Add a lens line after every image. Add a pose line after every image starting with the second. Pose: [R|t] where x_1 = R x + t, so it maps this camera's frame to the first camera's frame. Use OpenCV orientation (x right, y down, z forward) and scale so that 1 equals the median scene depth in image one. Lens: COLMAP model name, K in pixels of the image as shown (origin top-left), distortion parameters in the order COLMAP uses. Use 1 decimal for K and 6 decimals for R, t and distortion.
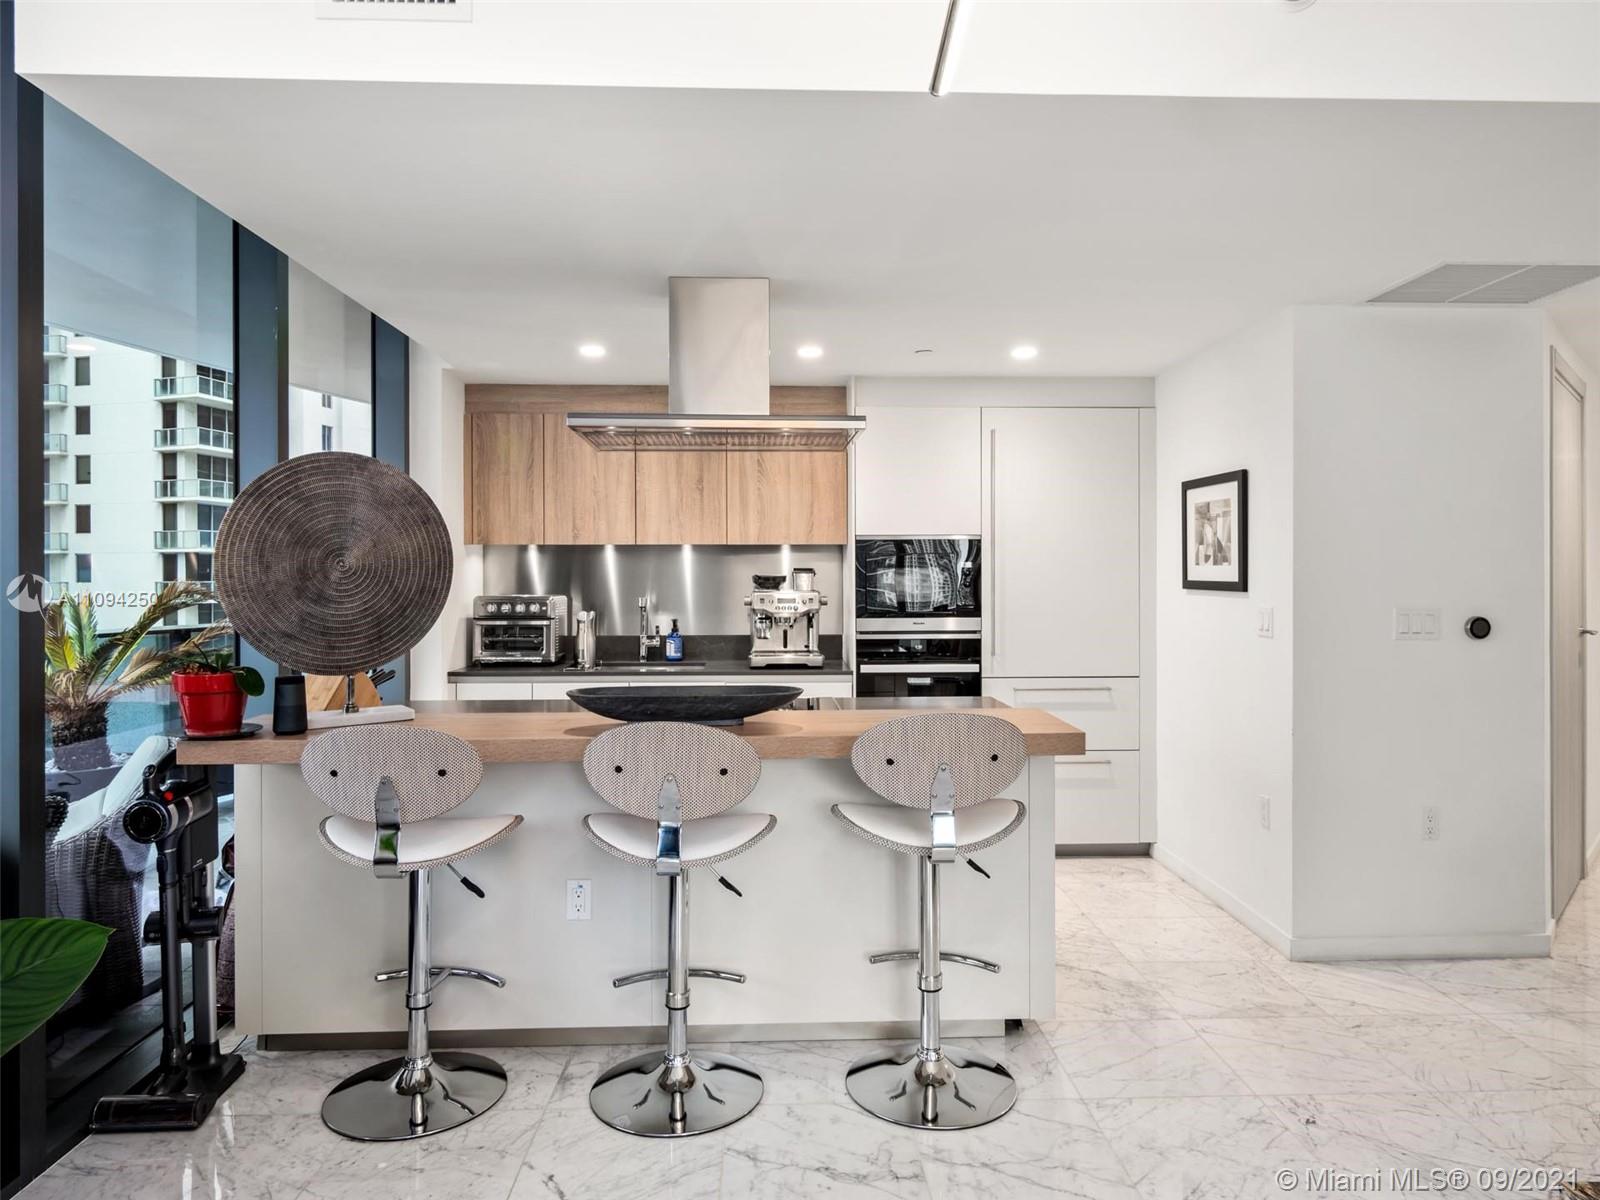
lens RADIAL K [[1031.0, 0, 812.5], [0, 1031.0, 583.0], [0, 0, 1]] dist [0.002125, 0.000343]
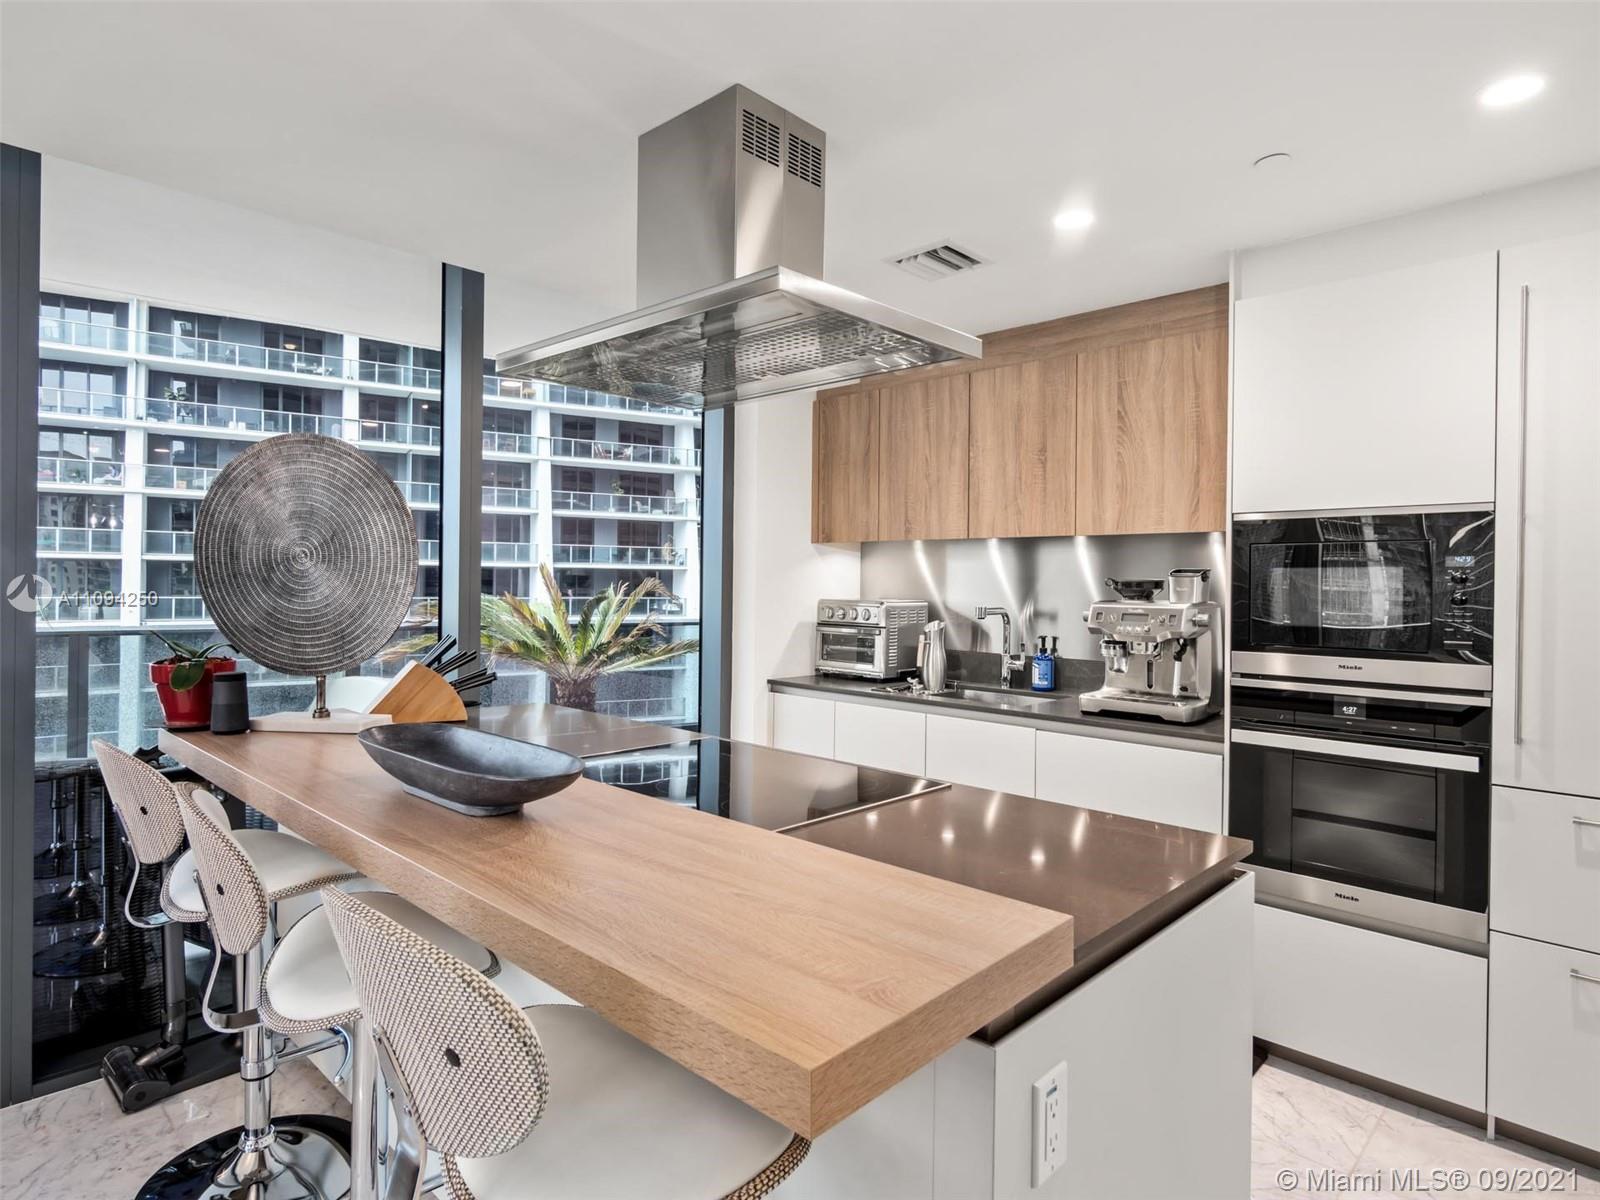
lens RADIAL K [[907.6, 0, 796.4], [0, 907.6, 590.3], [0, 0, 1]] dist [0.004083, 0.000894]
pose [[0.684849, 0.017440, -0.728477, 0.248443], [-0.017795, 0.999816, 0.007207, -0.000459], [0.728468, 0.008028, 0.685033, 0.436180]]
